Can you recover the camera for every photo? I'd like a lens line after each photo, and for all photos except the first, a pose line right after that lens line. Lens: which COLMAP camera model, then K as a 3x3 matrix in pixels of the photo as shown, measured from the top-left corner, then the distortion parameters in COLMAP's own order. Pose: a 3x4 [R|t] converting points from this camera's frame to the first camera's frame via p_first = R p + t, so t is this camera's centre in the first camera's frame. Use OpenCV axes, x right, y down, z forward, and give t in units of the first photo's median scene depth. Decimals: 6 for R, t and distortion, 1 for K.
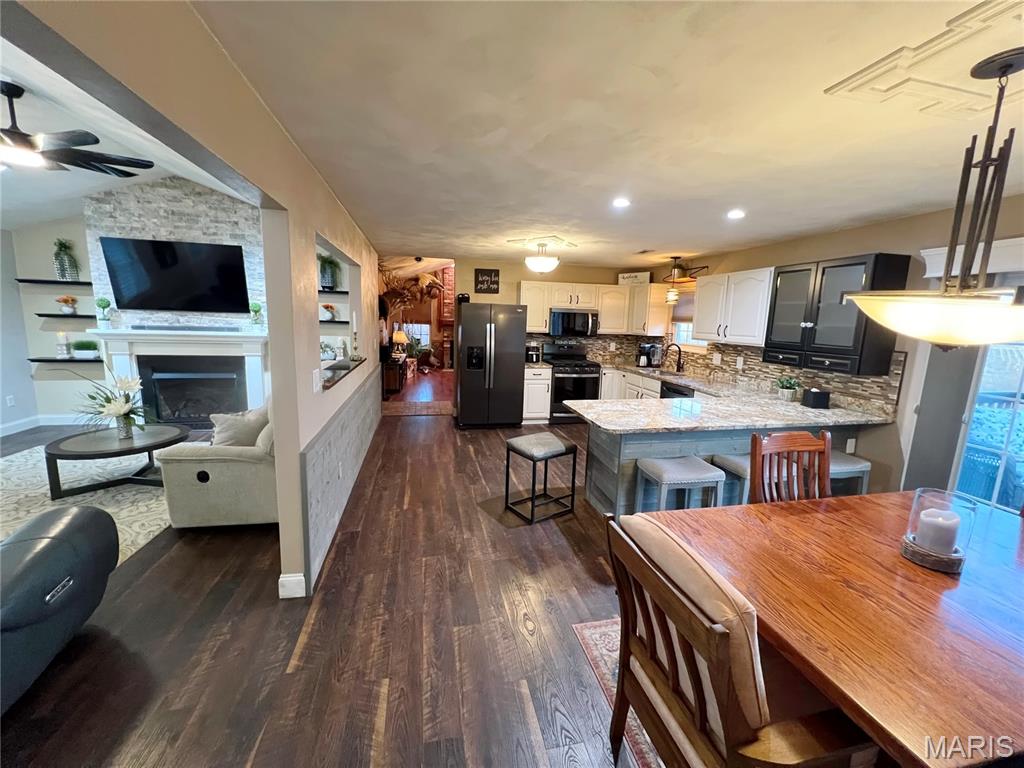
lens RADIAL K [[407.9, 0, 510.1], [0, 407.9, 381.7], [0, 0, 1]] dist [-0.002088, 0.000793]
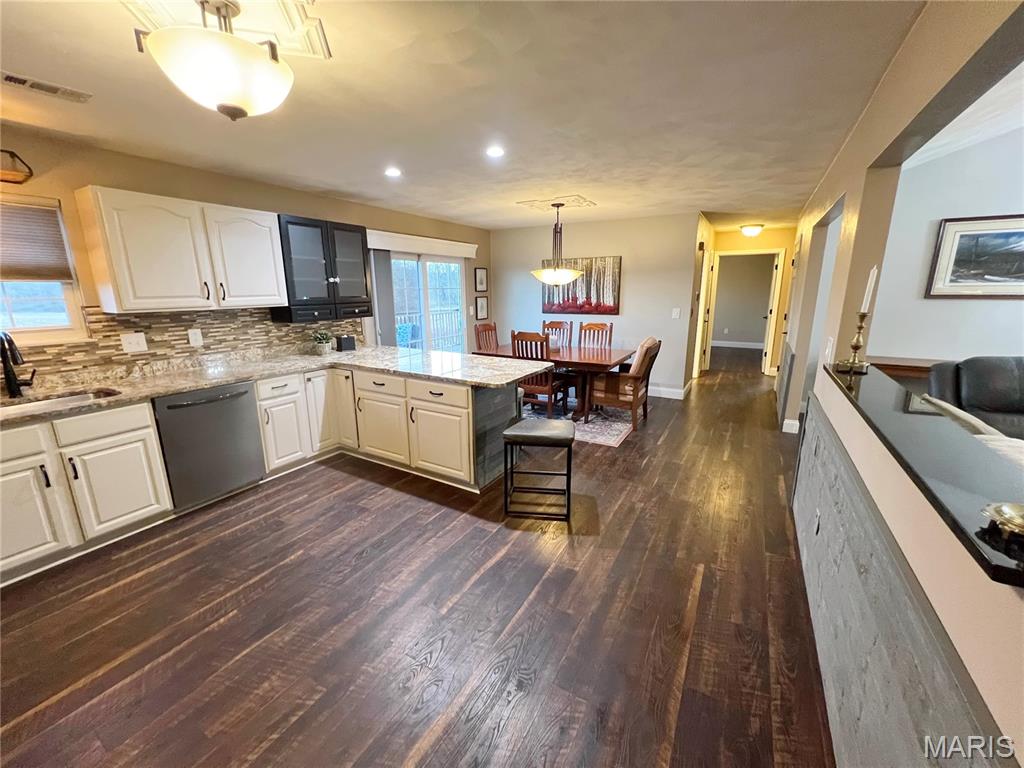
lens RADIAL K [[407.9, 0, 510.7], [0, 407.9, 381.9], [0, 0, 1]] dist [-0.002088, 0.000793]
pose [[-0.739103, -0.177395, 0.649814, -0.277647], [0.089907, 0.930086, 0.356169, -0.164752], [-0.667565, 0.321668, -0.671481, 1.065937]]
